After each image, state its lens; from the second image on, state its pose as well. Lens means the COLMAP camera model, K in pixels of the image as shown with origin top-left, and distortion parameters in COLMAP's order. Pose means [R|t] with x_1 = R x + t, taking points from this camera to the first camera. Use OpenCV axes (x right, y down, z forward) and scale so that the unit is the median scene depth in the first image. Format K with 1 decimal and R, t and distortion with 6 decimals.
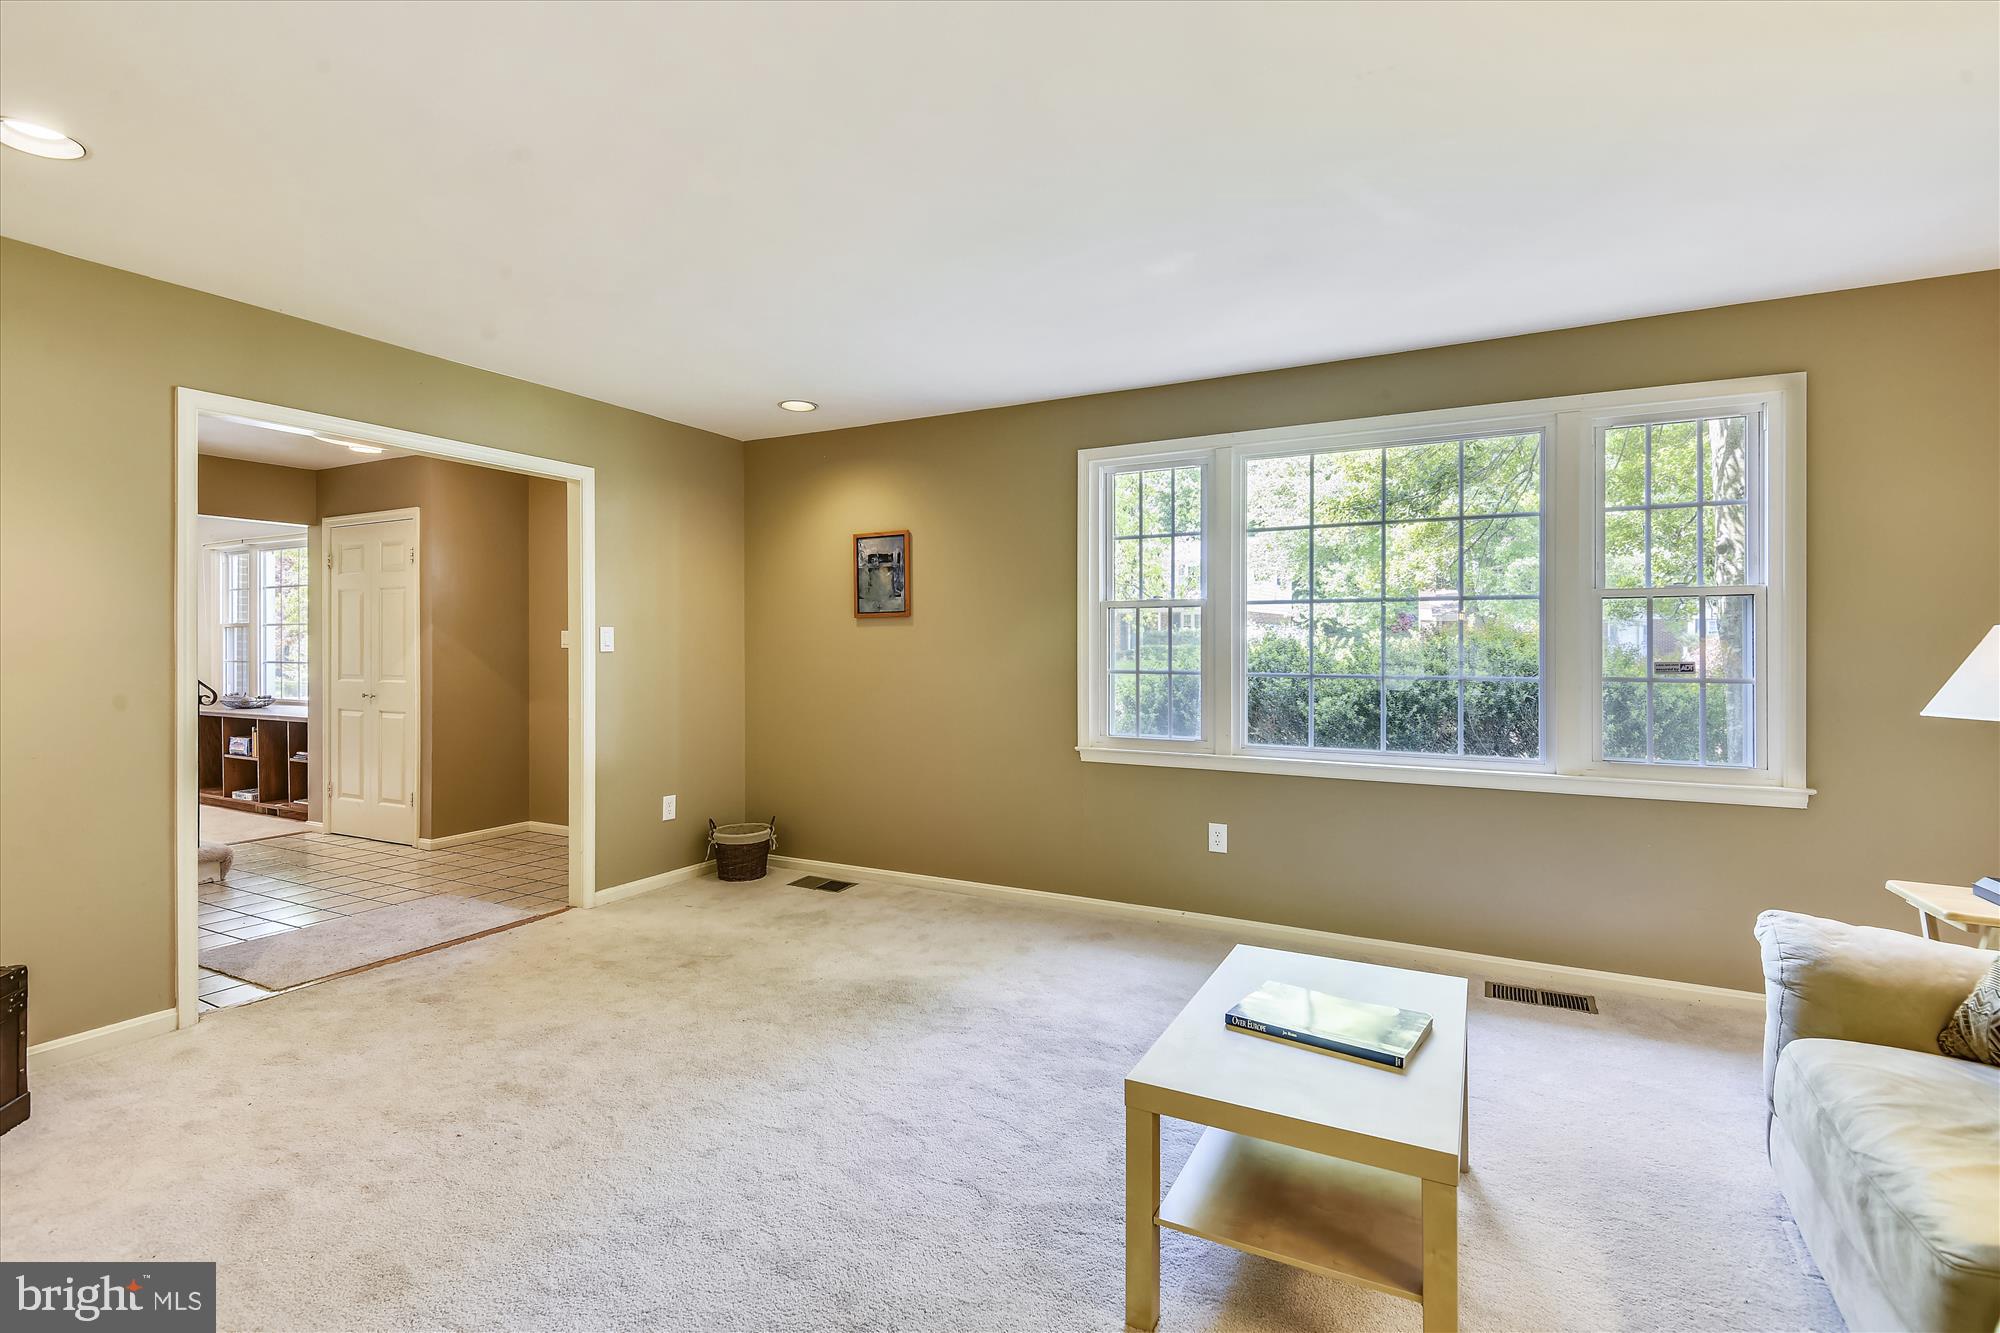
lens RADIAL K [[928.9, 0, 992.2], [0, 928.9, 639.8], [0, 0, 1]] dist [0.004770, -0.000169]
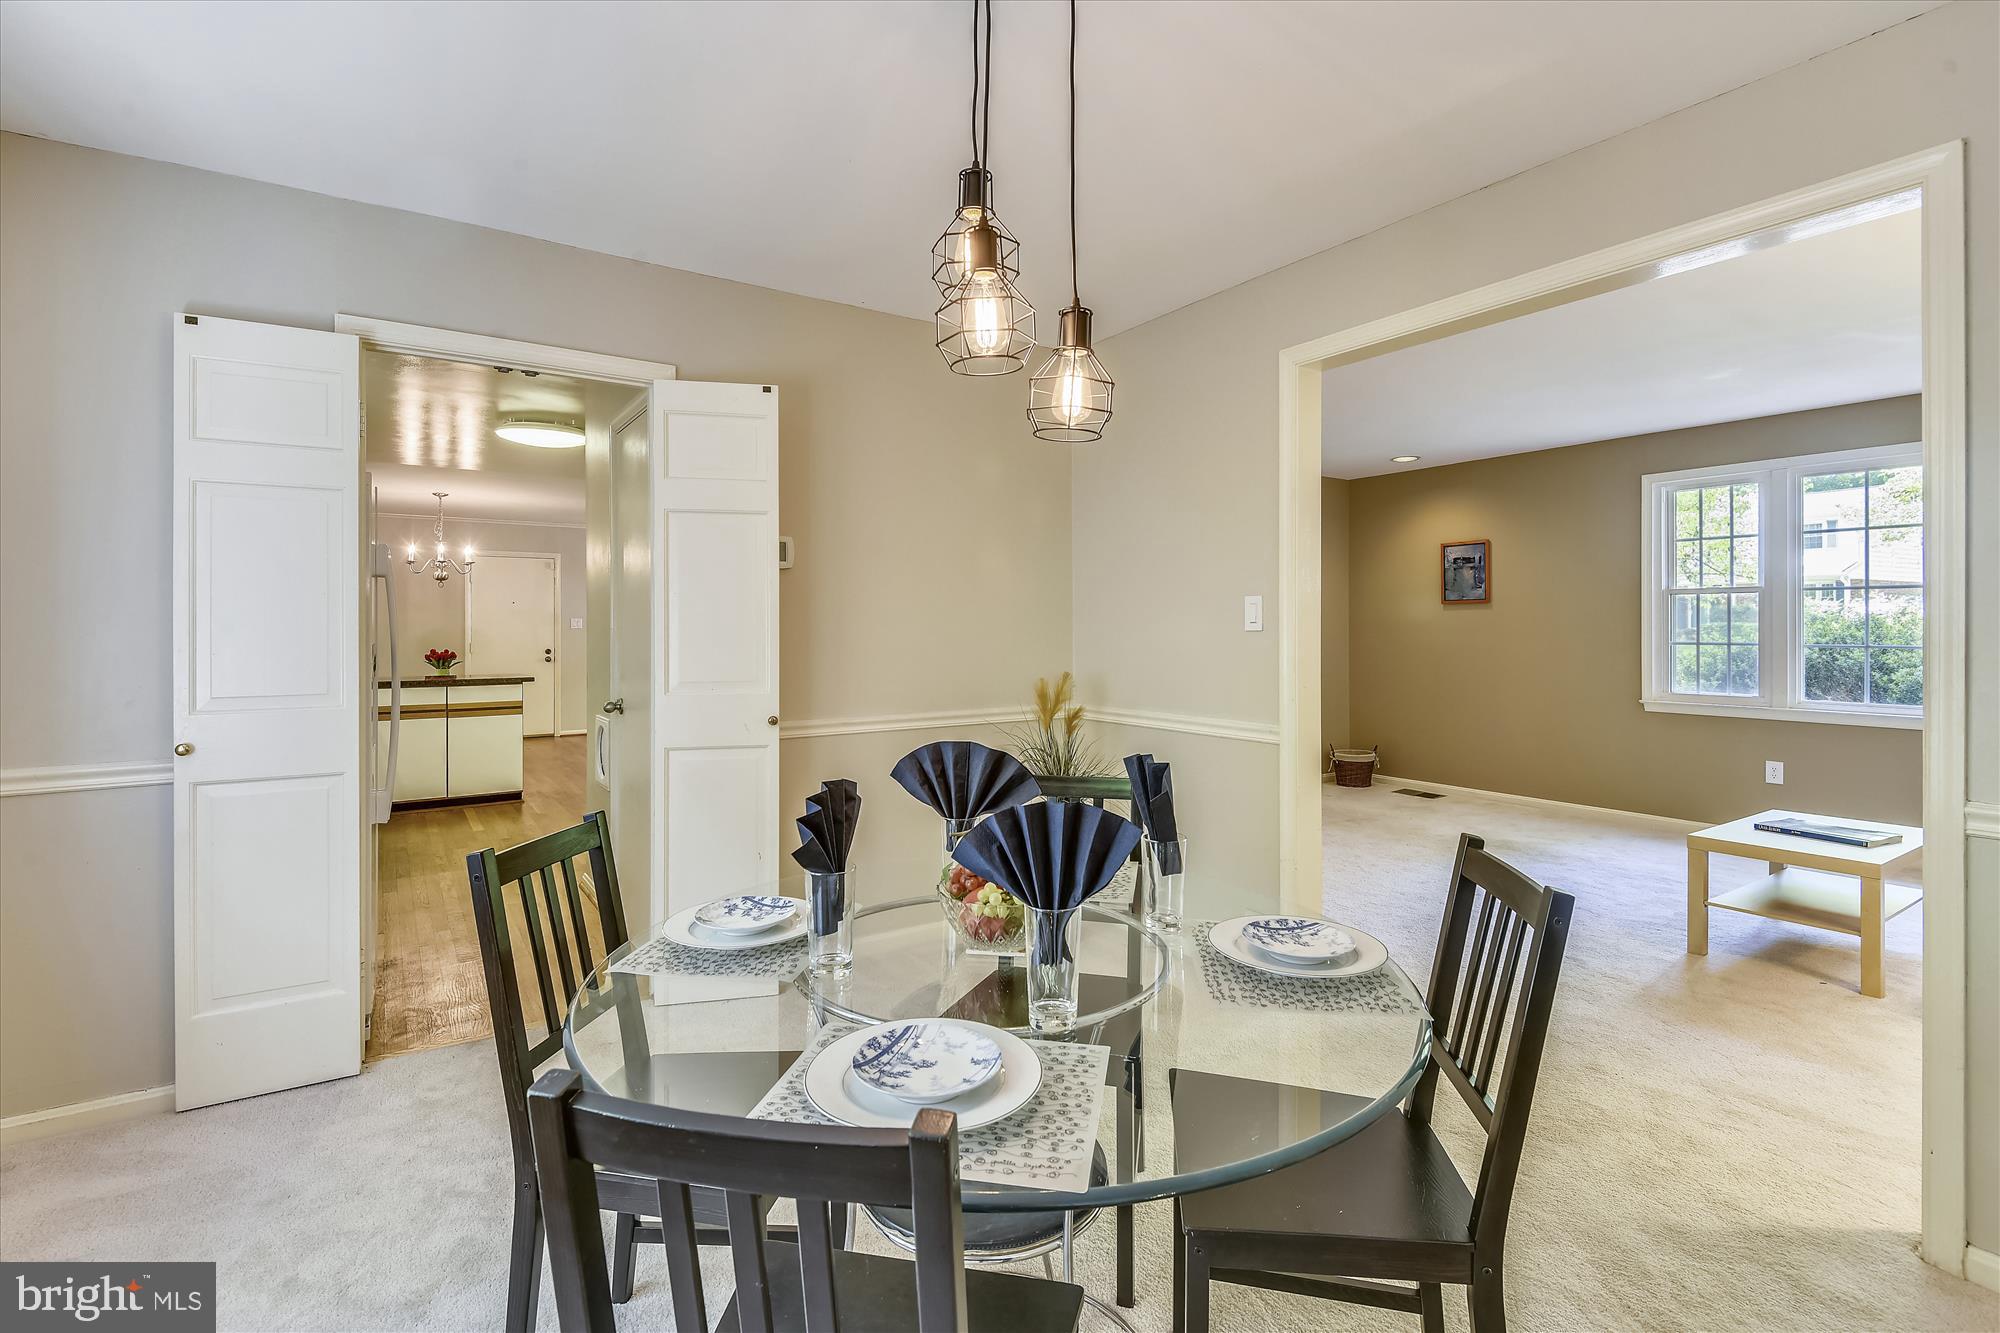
lens RADIAL K [[893.6, 0, 986.6], [0, 893.6, 630.3], [0, 0, 1]] dist [0.001994, -0.017136]
pose [[0.867393, -0.002471, -0.497617, -0.076653], [0.007717, 0.999934, 0.008486, -0.001347], [0.497563, -0.011201, 0.867355, -0.497993]]
